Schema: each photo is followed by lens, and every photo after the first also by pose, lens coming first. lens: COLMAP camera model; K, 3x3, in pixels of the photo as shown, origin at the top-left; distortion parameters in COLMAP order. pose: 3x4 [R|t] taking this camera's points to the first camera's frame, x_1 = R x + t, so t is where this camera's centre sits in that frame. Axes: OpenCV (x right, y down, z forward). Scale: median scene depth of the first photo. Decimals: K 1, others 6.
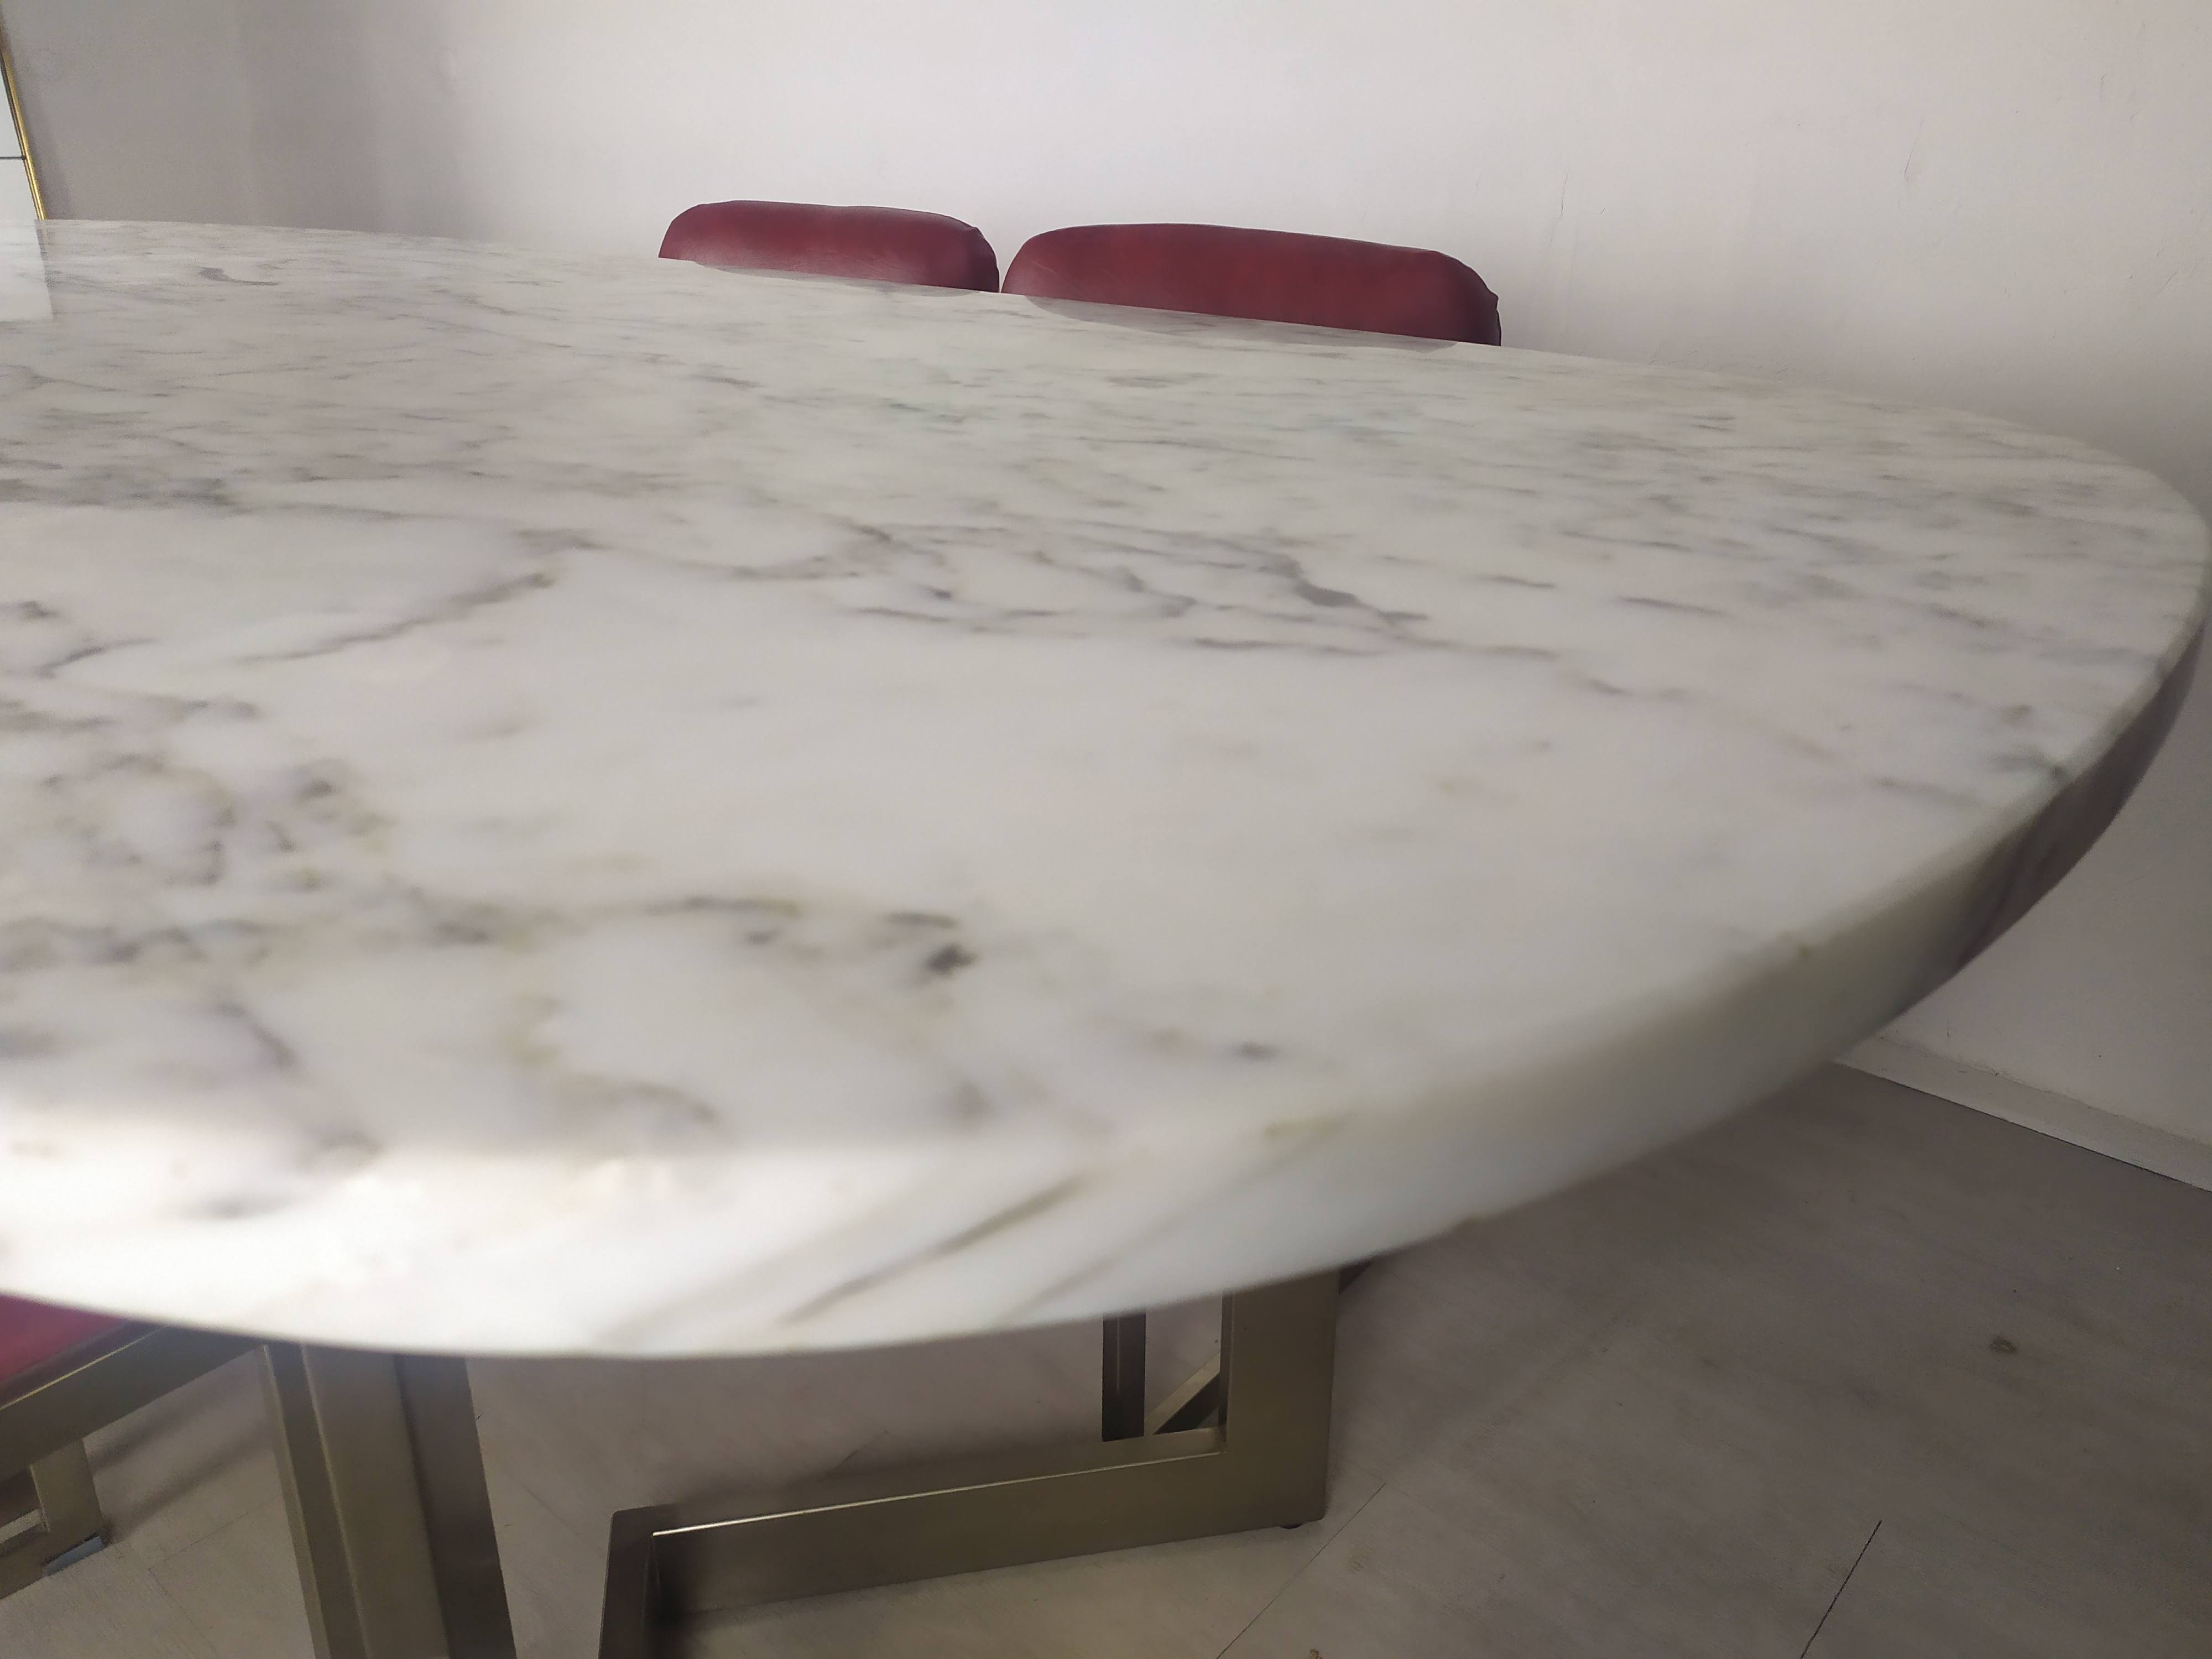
lens RADIAL K [[1707.7, 0, 1114.9], [0, 1707.7, 824.8], [0, 0, 1]] dist [0.064859, -0.083863]
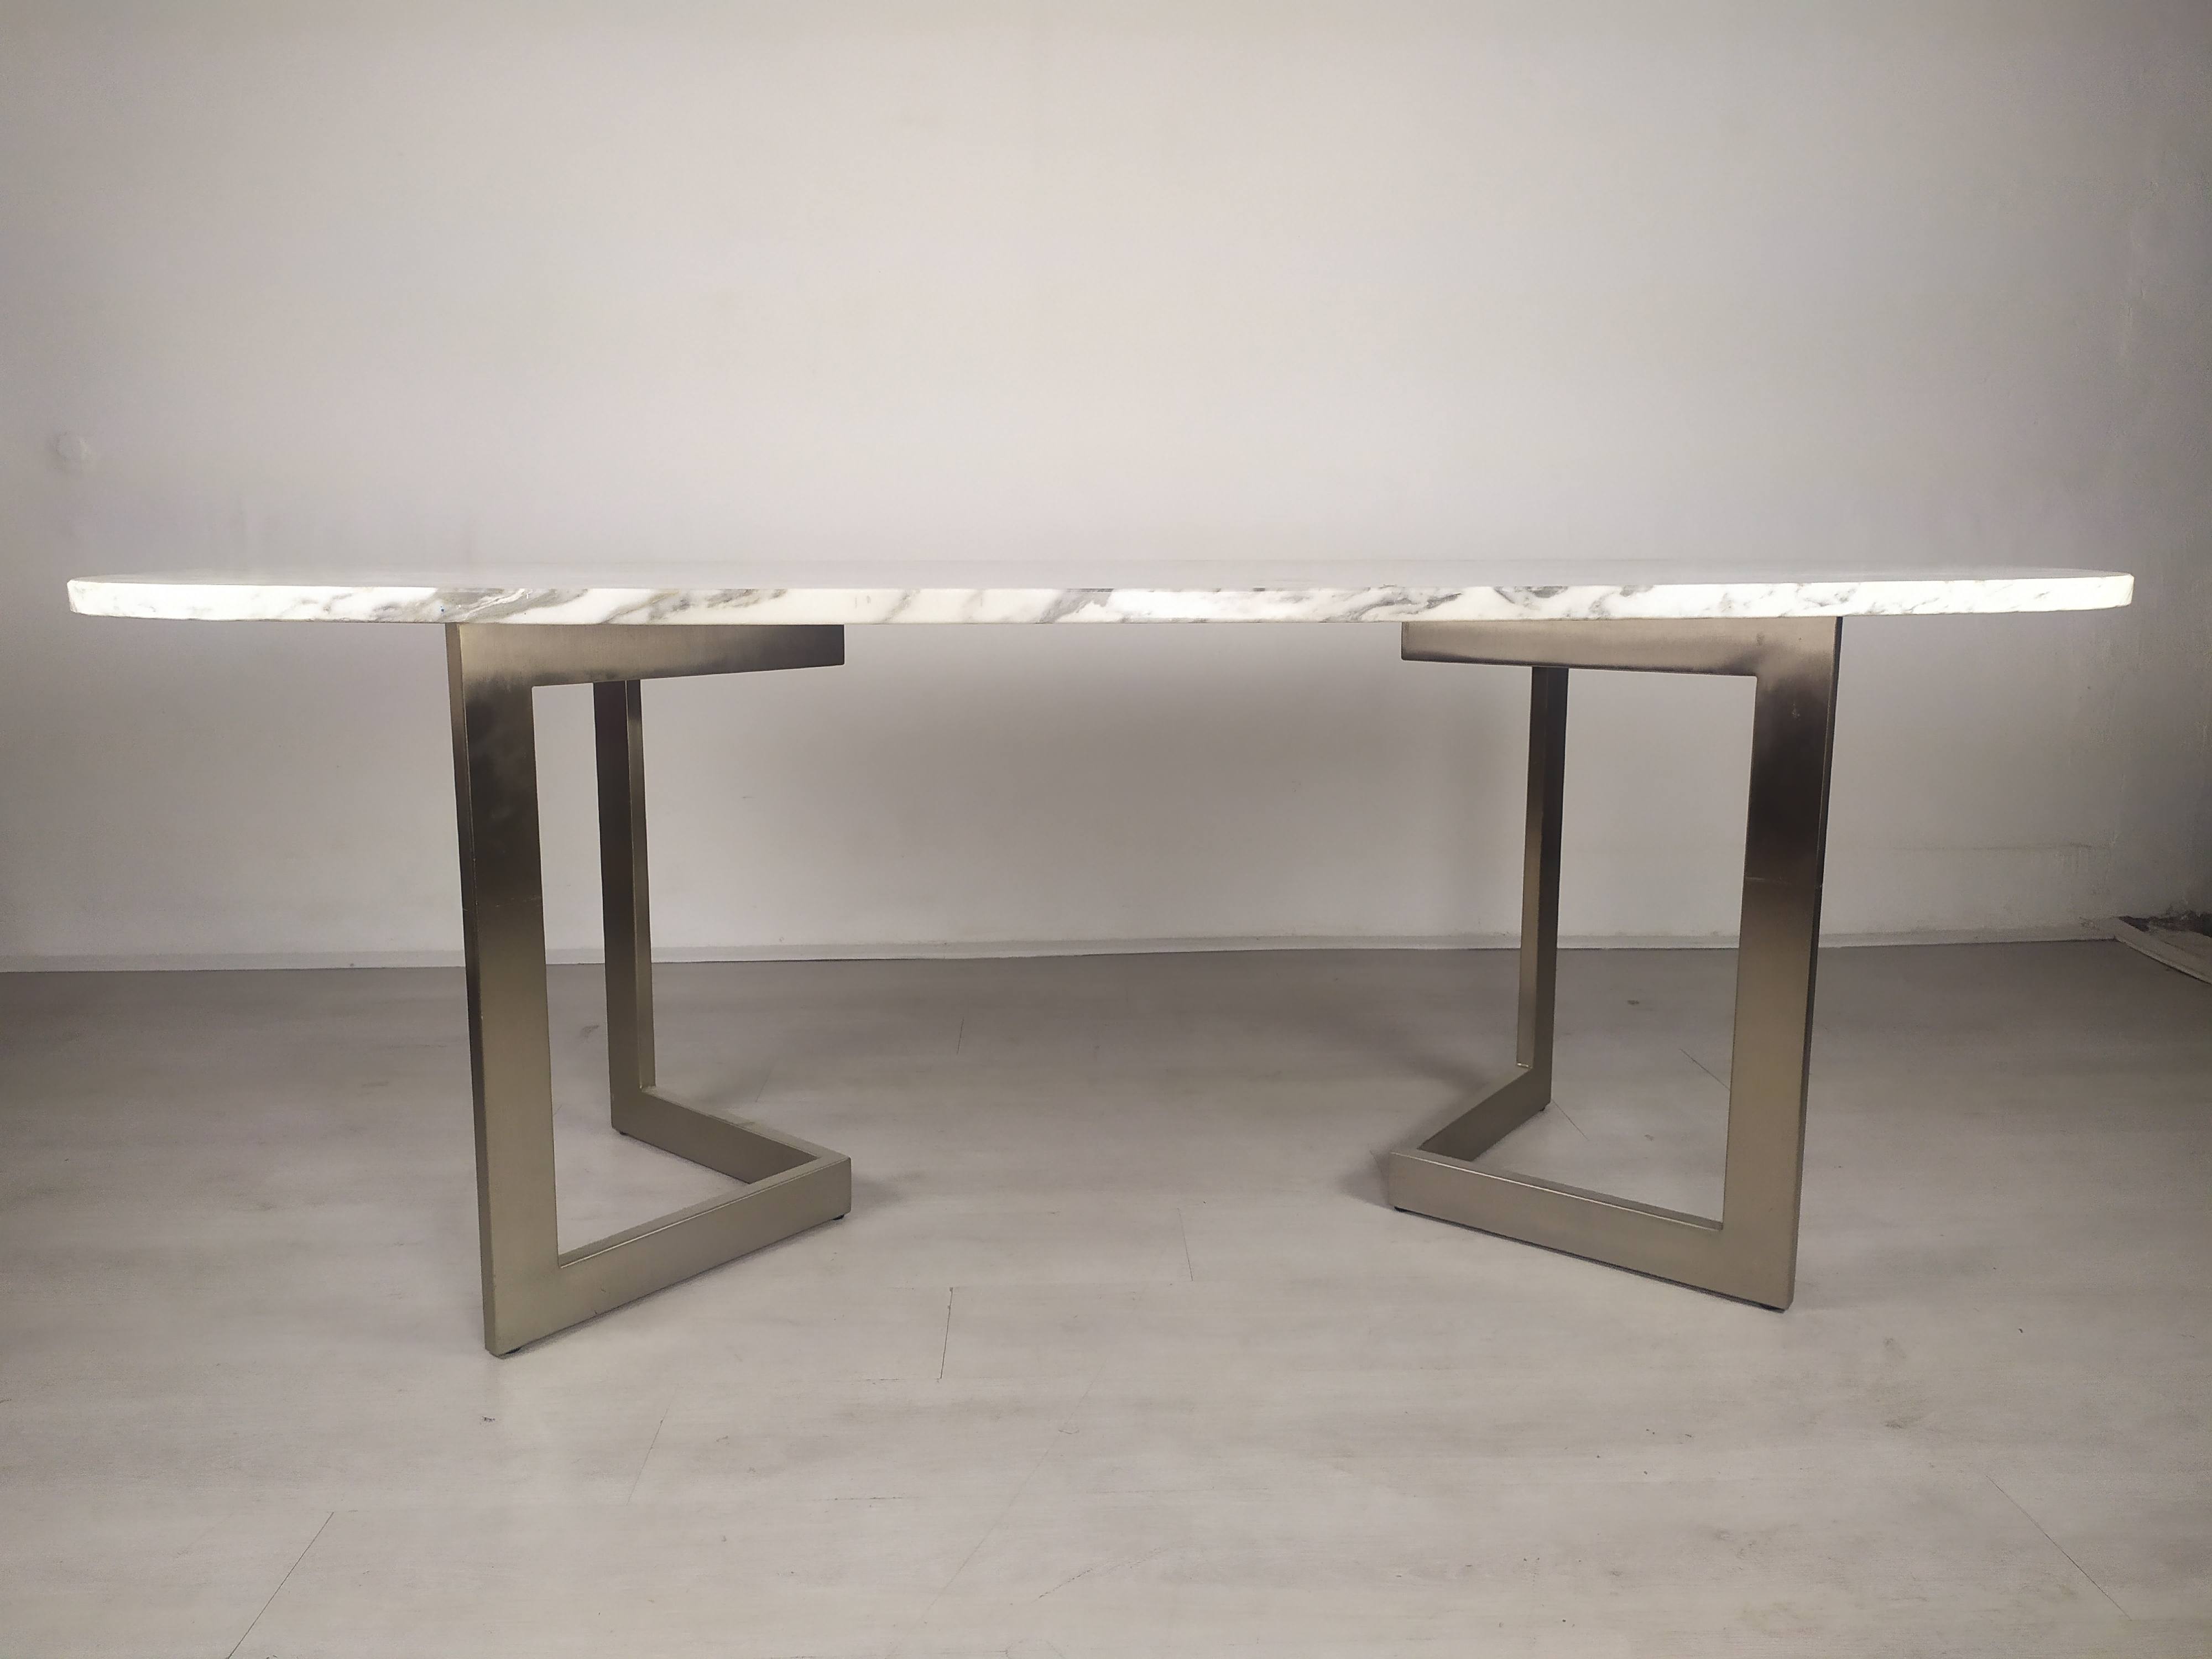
lens RADIAL K [[1678.4, 0, 1109.0], [0, 1678.4, 825.5], [0, 0, 1]] dist [0.061286, -0.051710]
pose [[0.732121, -0.134641, 0.667736, -4.440140], [0.271393, 0.956763, -0.104642, 0.418995], [-0.624776, 0.257829, 0.737007, -0.741285]]
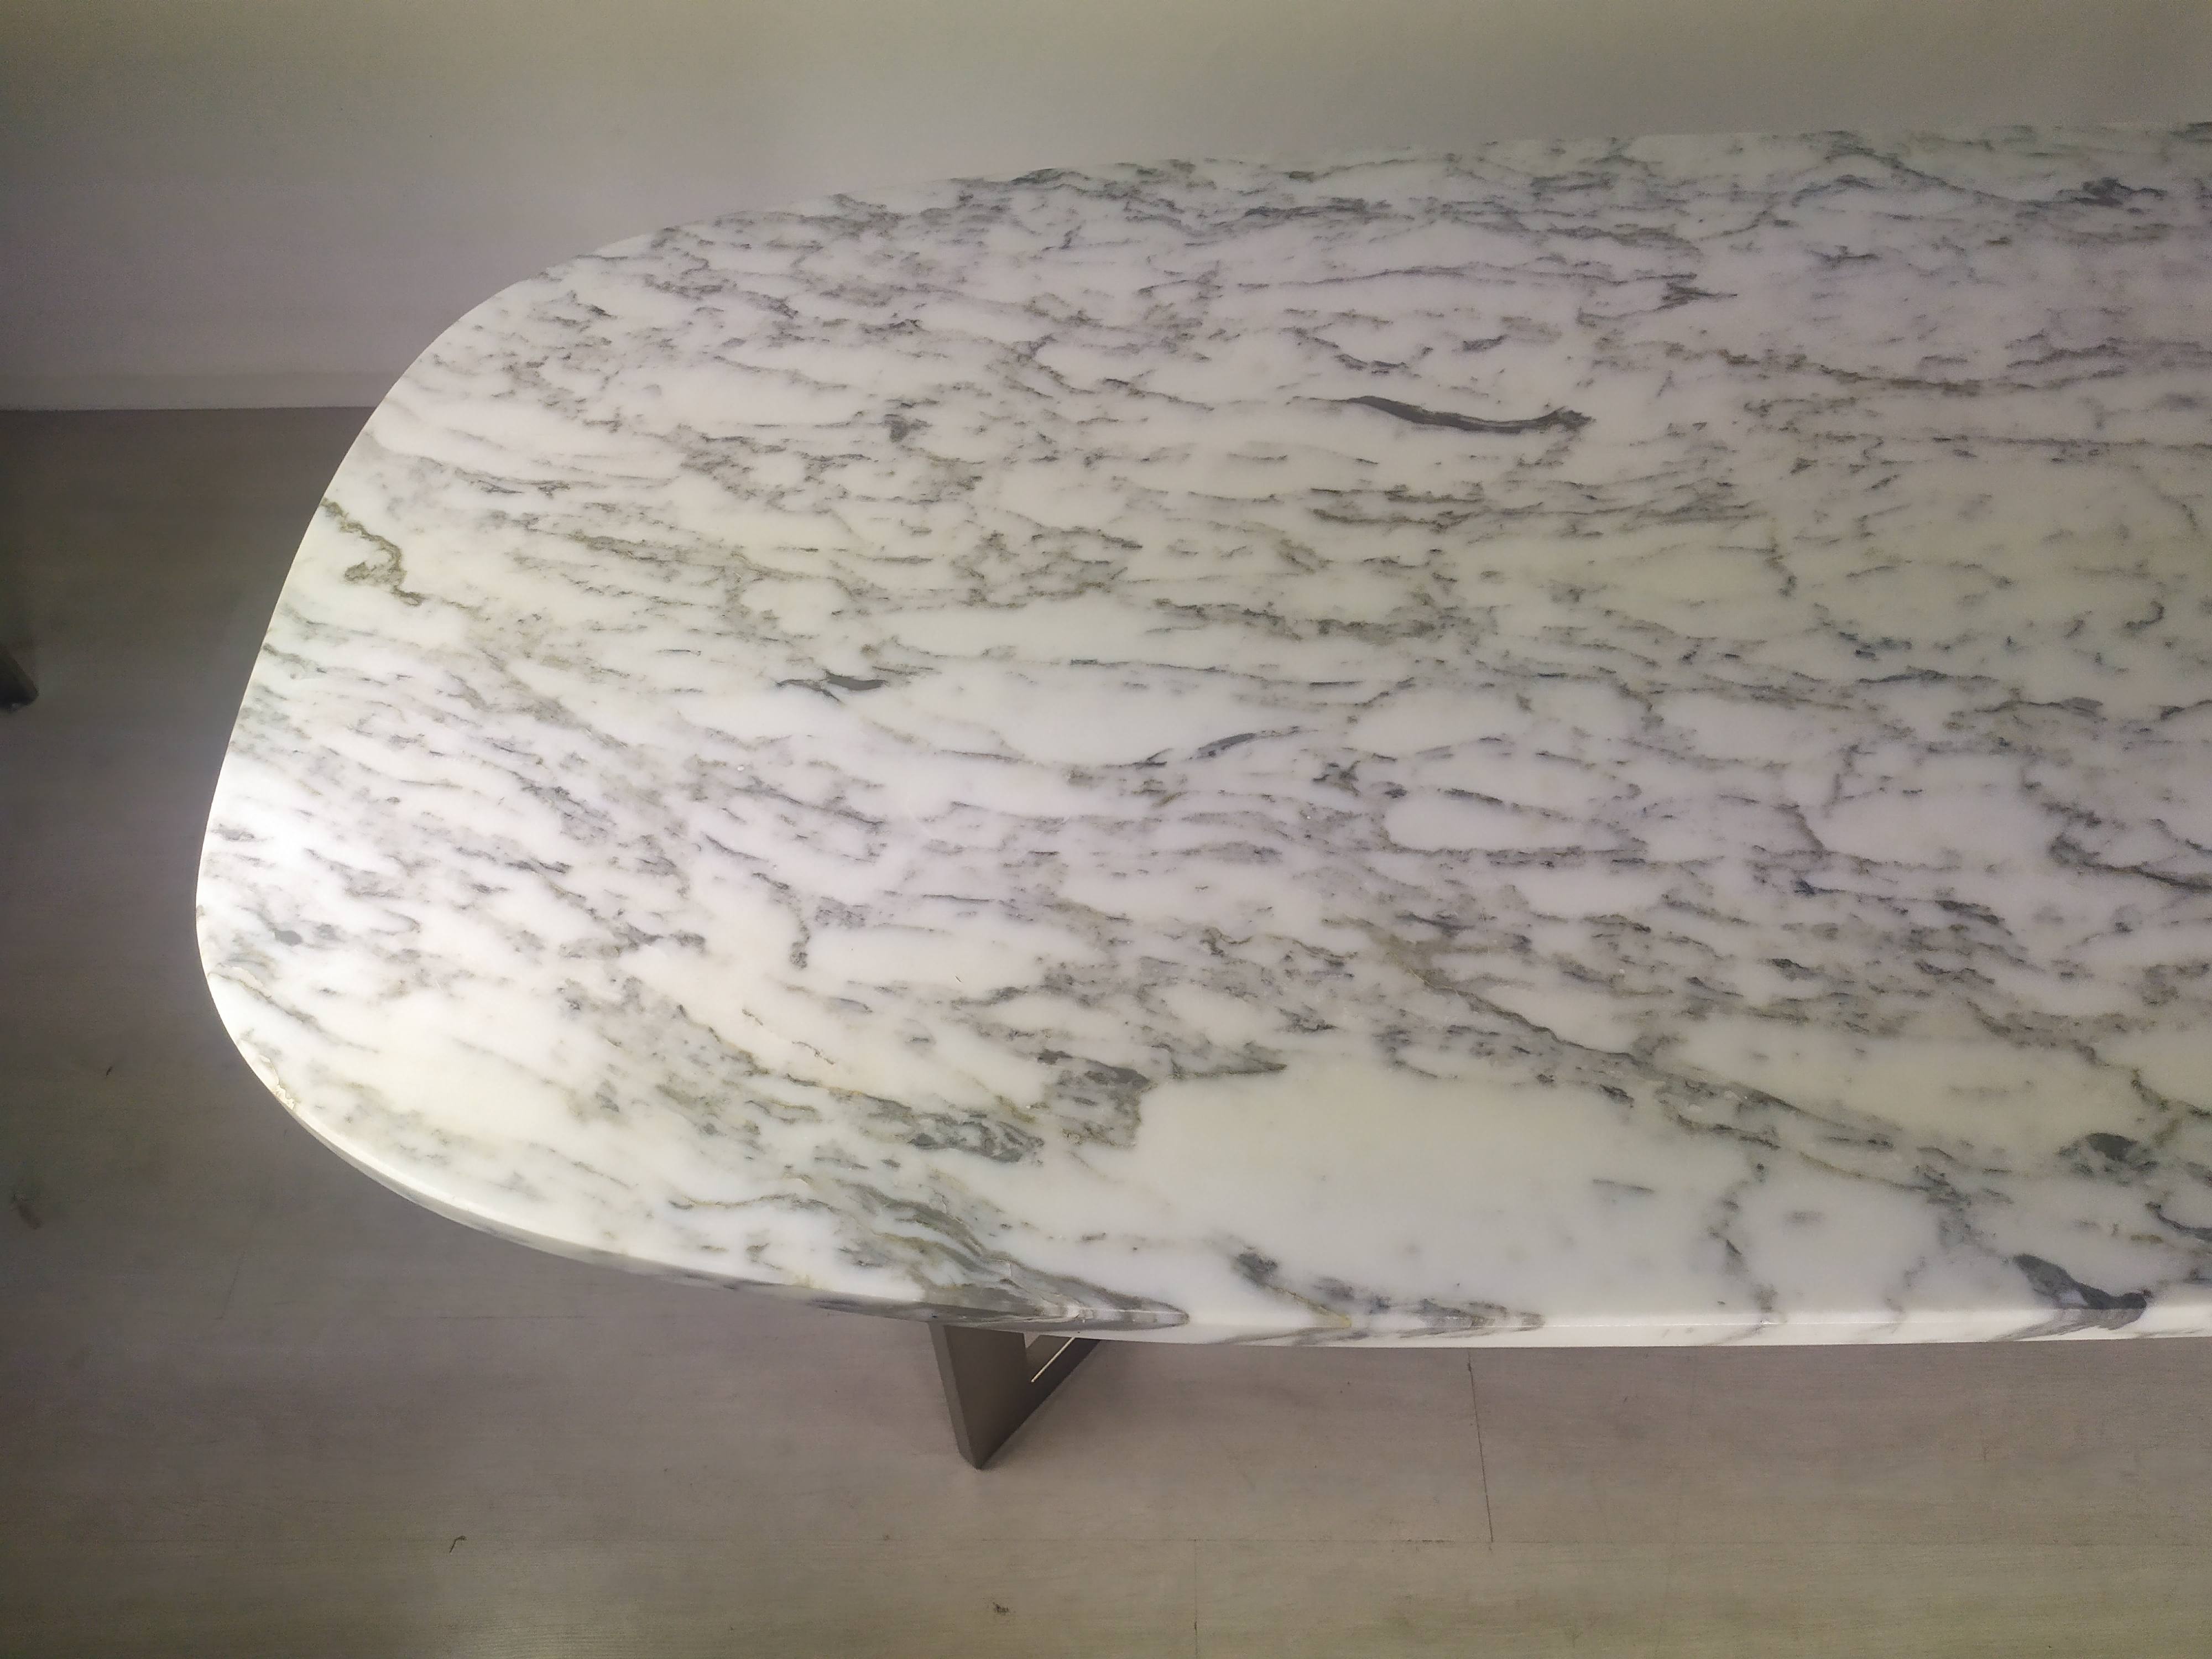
lens RADIAL K [[1707.7, 0, 1125.8], [0, 1707.7, 832.0], [0, 0, 1]] dist [0.064859, -0.083863]
pose [[0.760093, -0.523999, 0.384295, -3.417630], [0.272271, 0.793792, 0.543840, -2.099871], [-0.590023, -0.308737, 0.746026, 1.013146]]
